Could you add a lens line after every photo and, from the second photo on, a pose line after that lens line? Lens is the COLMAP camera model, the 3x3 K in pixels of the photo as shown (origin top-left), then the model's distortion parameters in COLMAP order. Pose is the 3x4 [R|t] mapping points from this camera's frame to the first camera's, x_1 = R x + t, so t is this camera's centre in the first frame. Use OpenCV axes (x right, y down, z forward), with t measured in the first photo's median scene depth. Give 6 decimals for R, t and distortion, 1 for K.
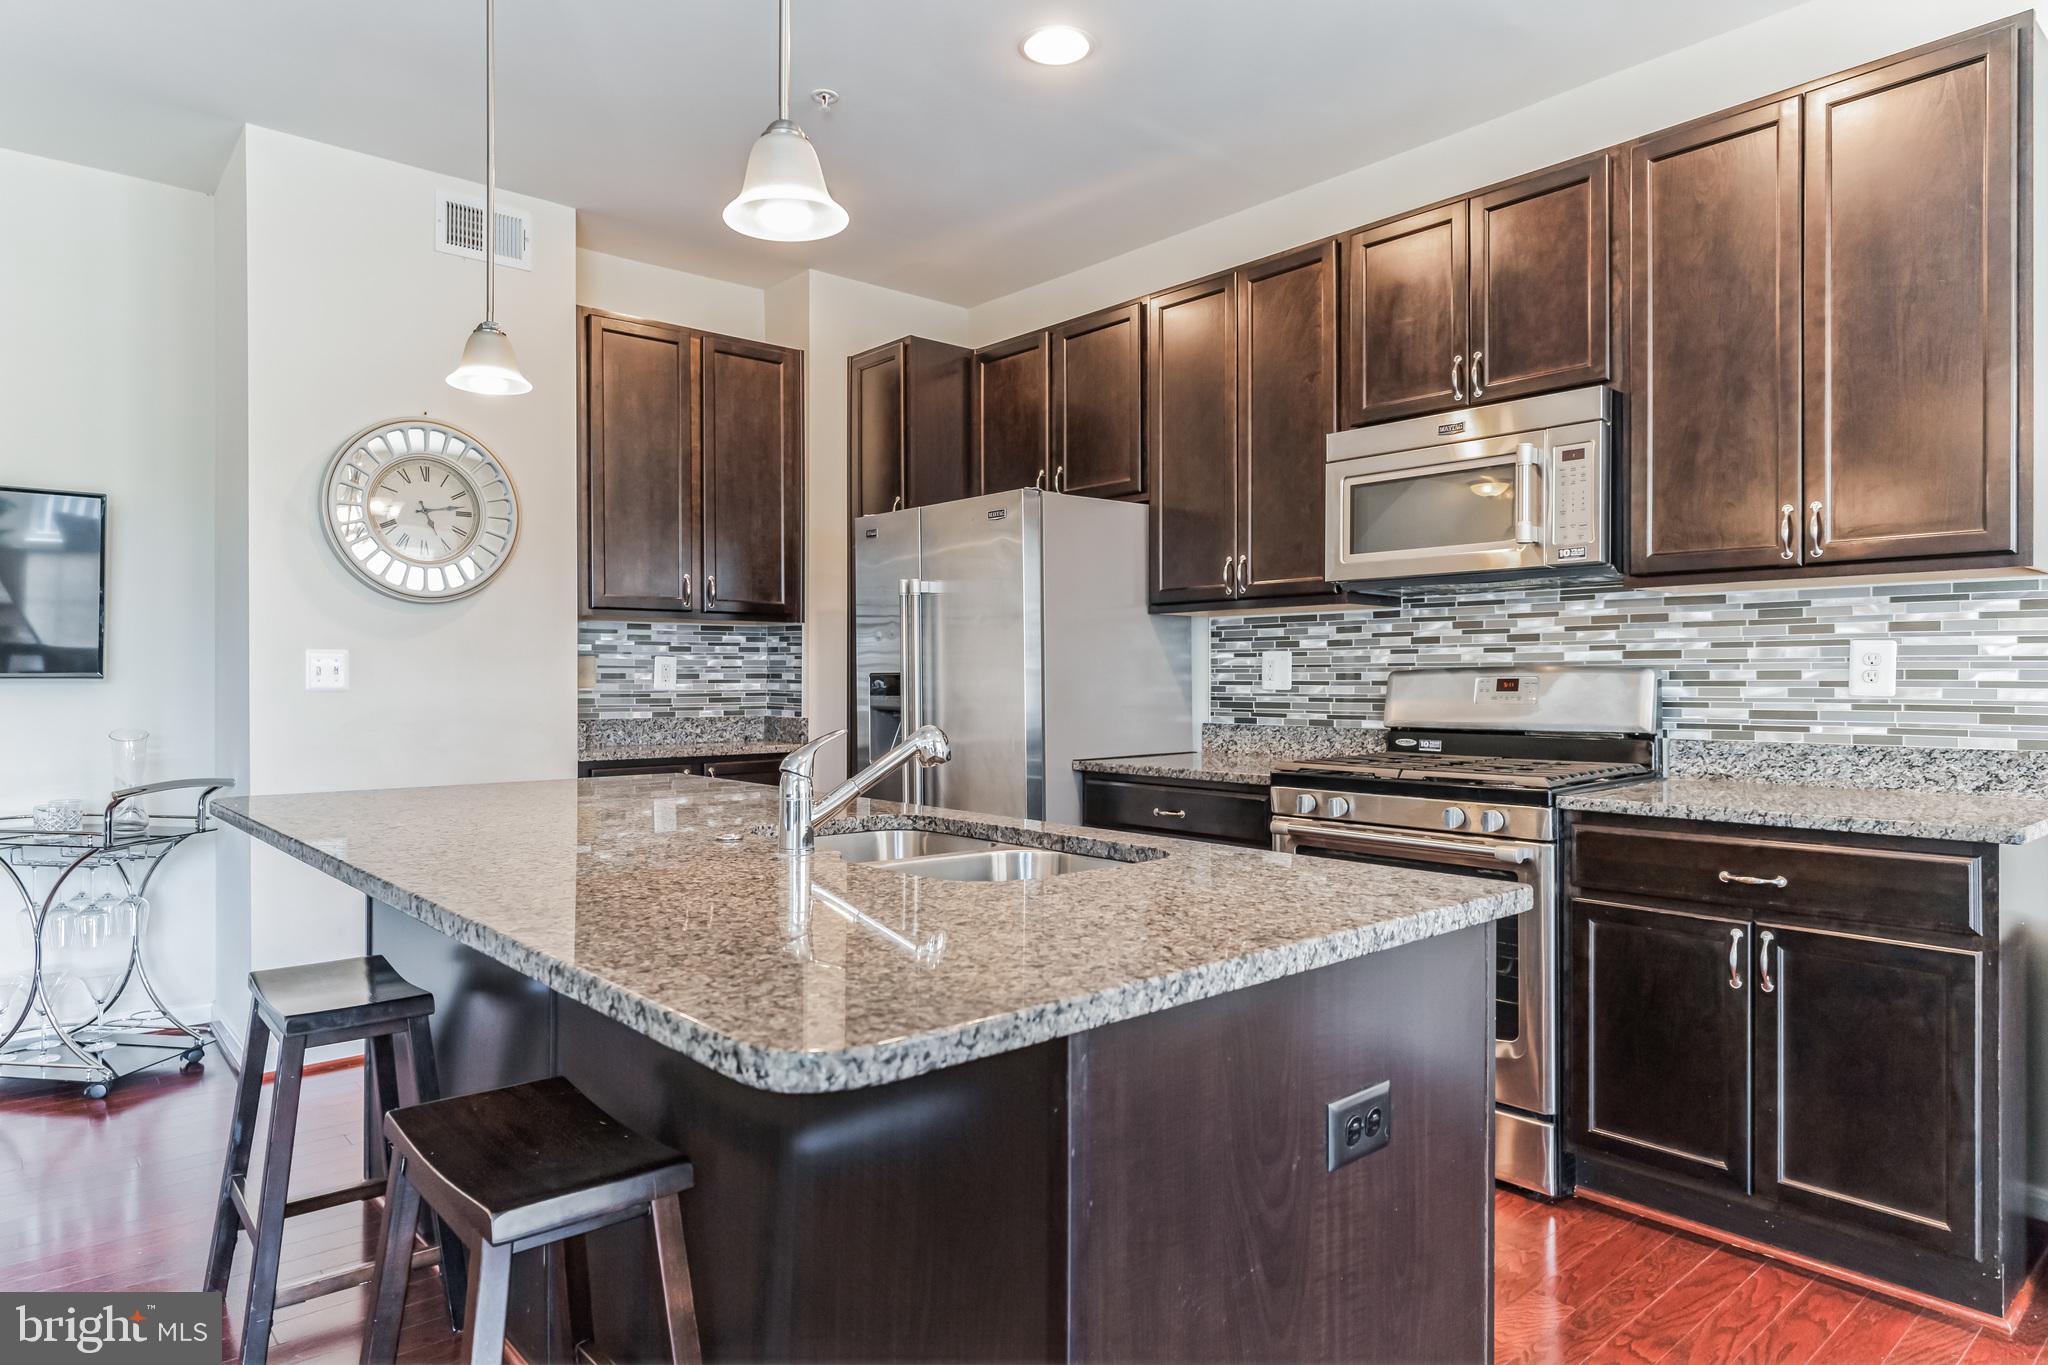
lens RADIAL K [[1215.7, 0, 1024.0], [0, 1215.7, 682.5], [0, 0, 1]] dist [-0.000550, 0.001475]
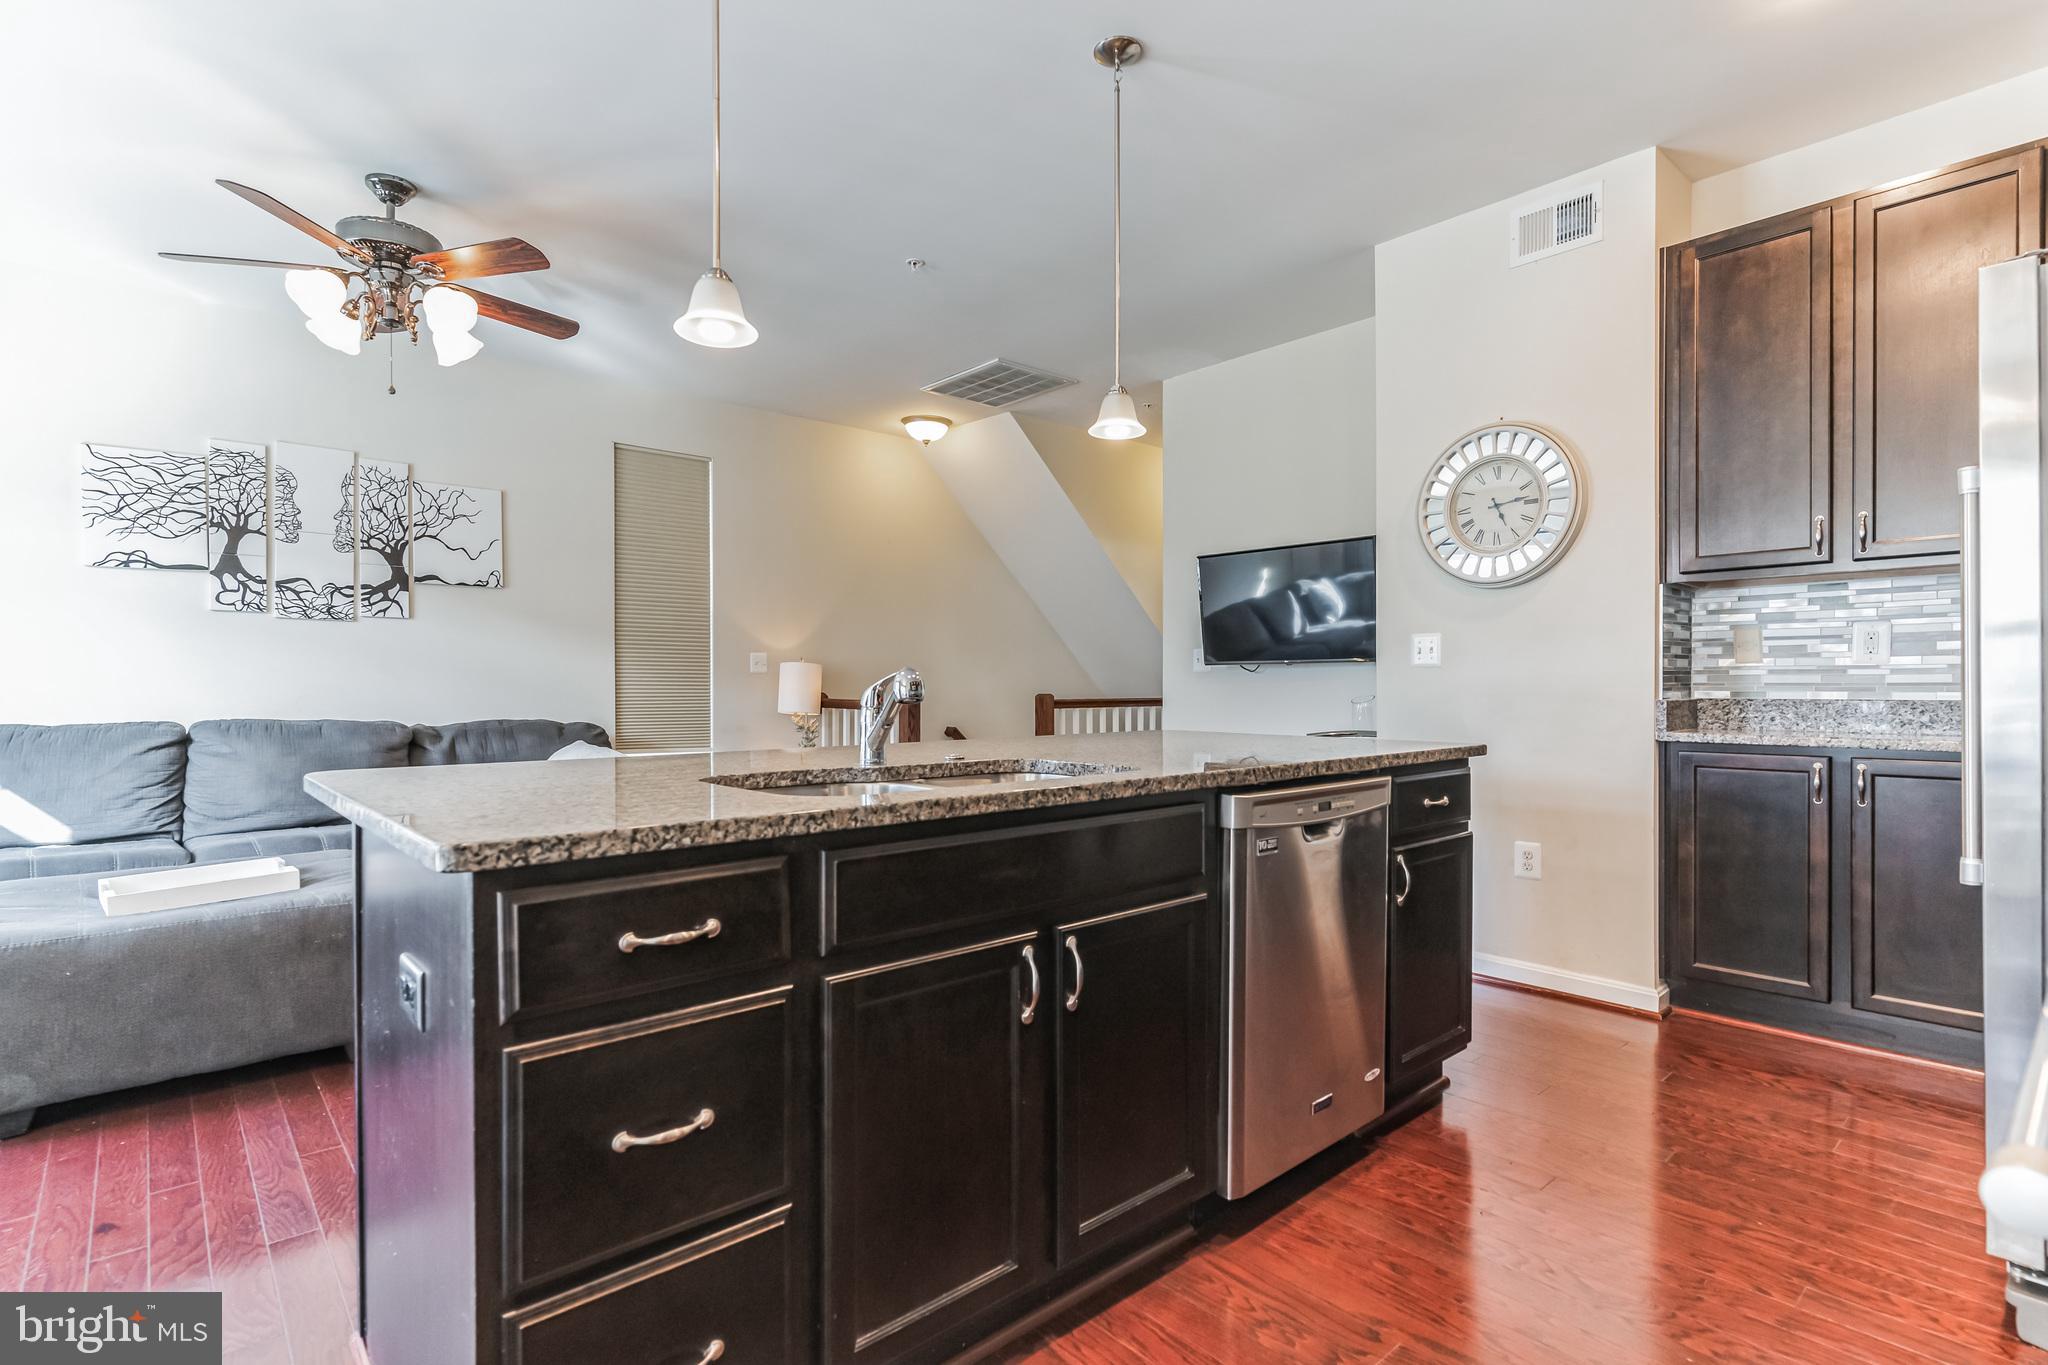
lens RADIAL K [[994.1, 0, 1018.3], [0, 994.1, 694.9], [0, 0, 1]] dist [0.001197, 0.000289]
pose [[-0.002570, 0.009479, -0.999952, 0.460510], [-0.002640, 0.999952, 0.009486, 0.027874], [0.999993, 0.002664, -0.002545, 0.599950]]
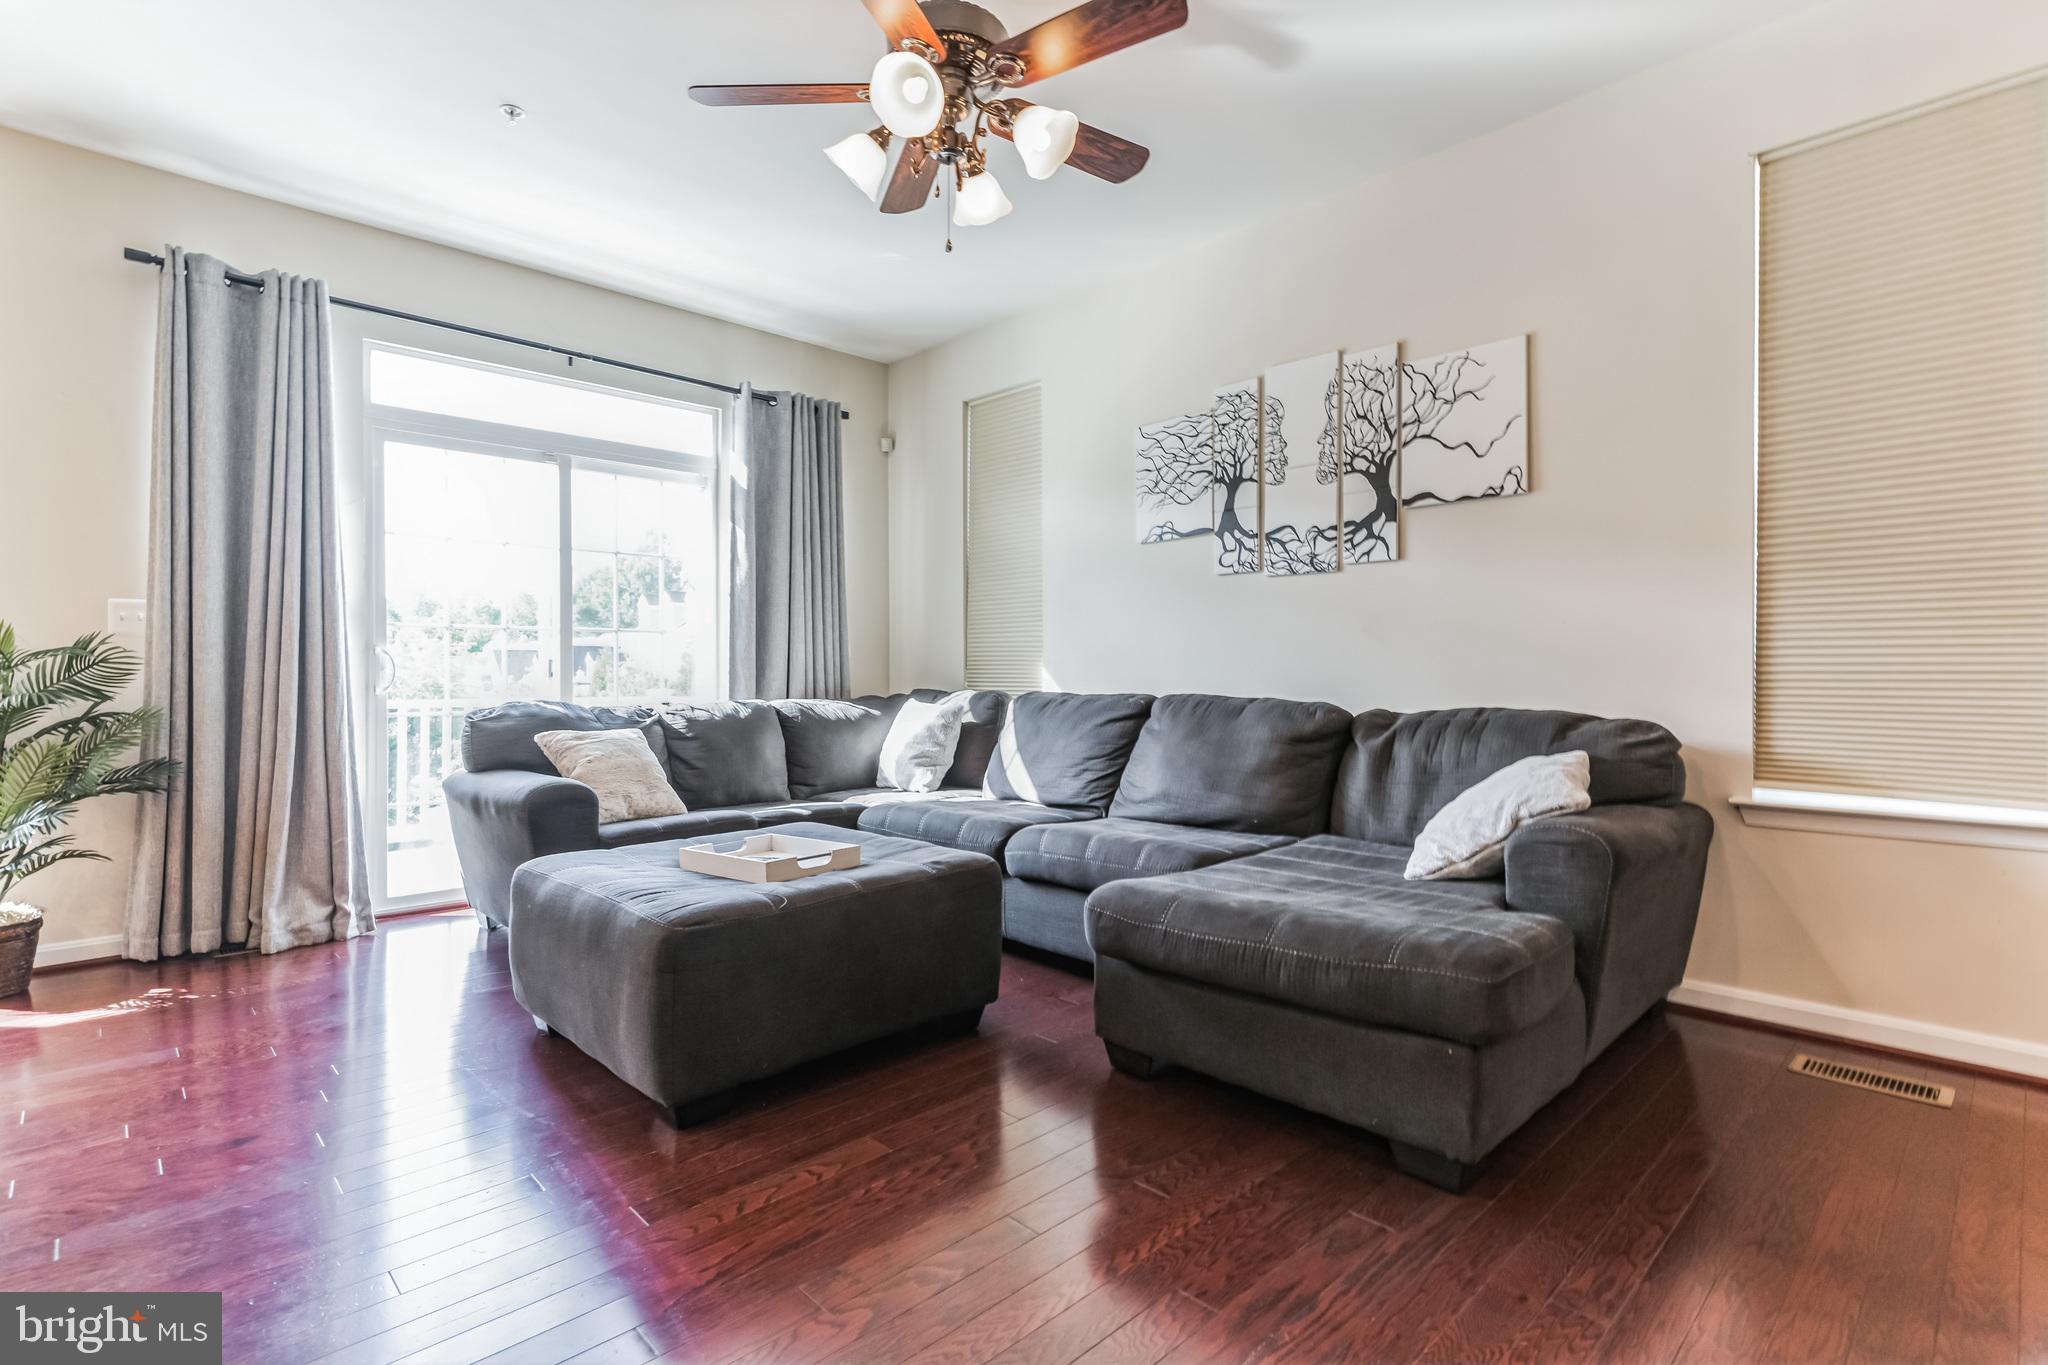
lens RADIAL K [[973.1, 0, 1022.1], [0, 973.1, 677.2], [0, 0, 1]] dist [0.001048, -0.000904]
pose [[-0.999000, -0.001440, -0.044676, -0.518455], [-0.001625, 0.999990, 0.004096, 0.049536], [0.044670, 0.004164, -0.998993, 0.690524]]
